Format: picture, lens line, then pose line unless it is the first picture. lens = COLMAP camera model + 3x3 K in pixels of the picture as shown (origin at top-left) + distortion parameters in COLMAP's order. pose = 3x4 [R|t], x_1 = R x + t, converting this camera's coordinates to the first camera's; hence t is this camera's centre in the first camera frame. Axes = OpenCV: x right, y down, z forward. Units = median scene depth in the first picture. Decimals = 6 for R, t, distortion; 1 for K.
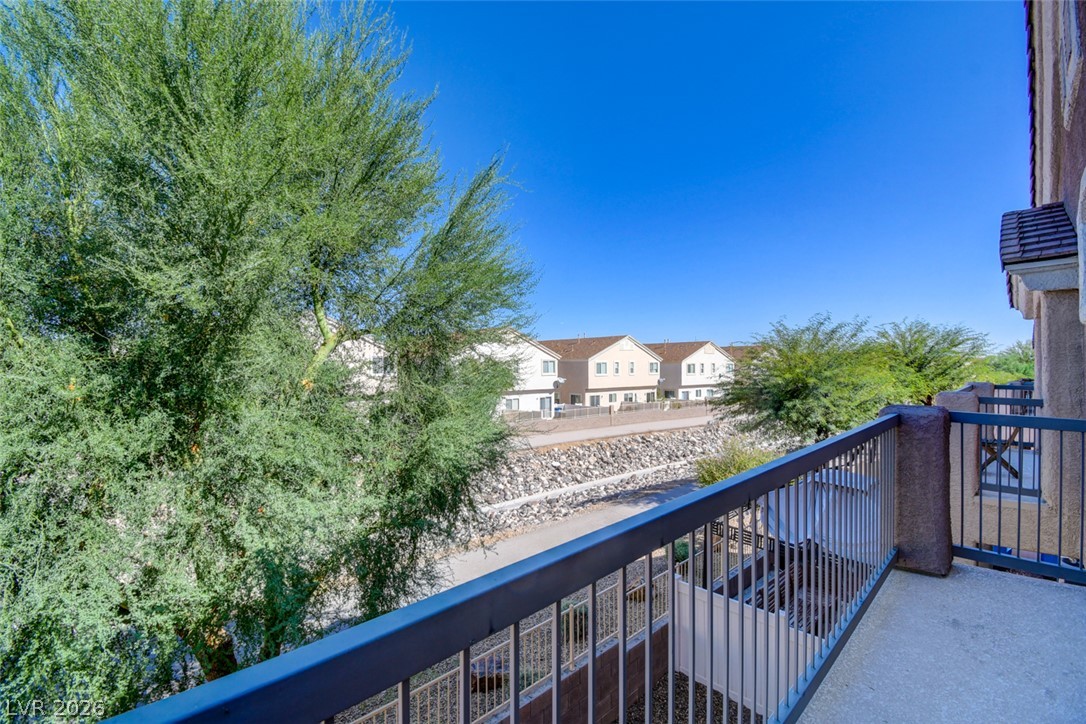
lens RADIAL K [[489.0, 0, 544.2], [0, 489.0, 360.0], [0, 0, 1]] dist [-0.023501, -0.002536]
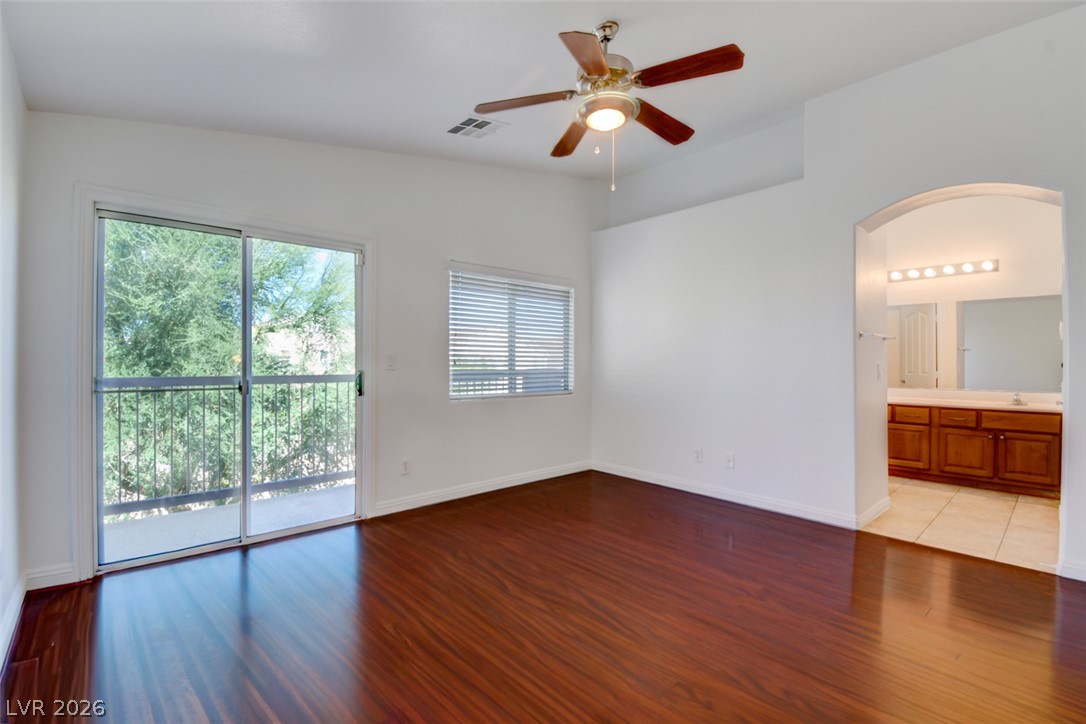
lens RADIAL K [[489.0, 0, 546.1], [0, 489.0, 358.8], [0, 0, 1]] dist [-0.023501, -0.002536]
pose [[0.998699, 0.007280, -0.050481, 0.927798], [-0.007309, 0.999973, -0.000395, 0.060354], [0.050476, 0.000763, 0.998725, -0.866213]]
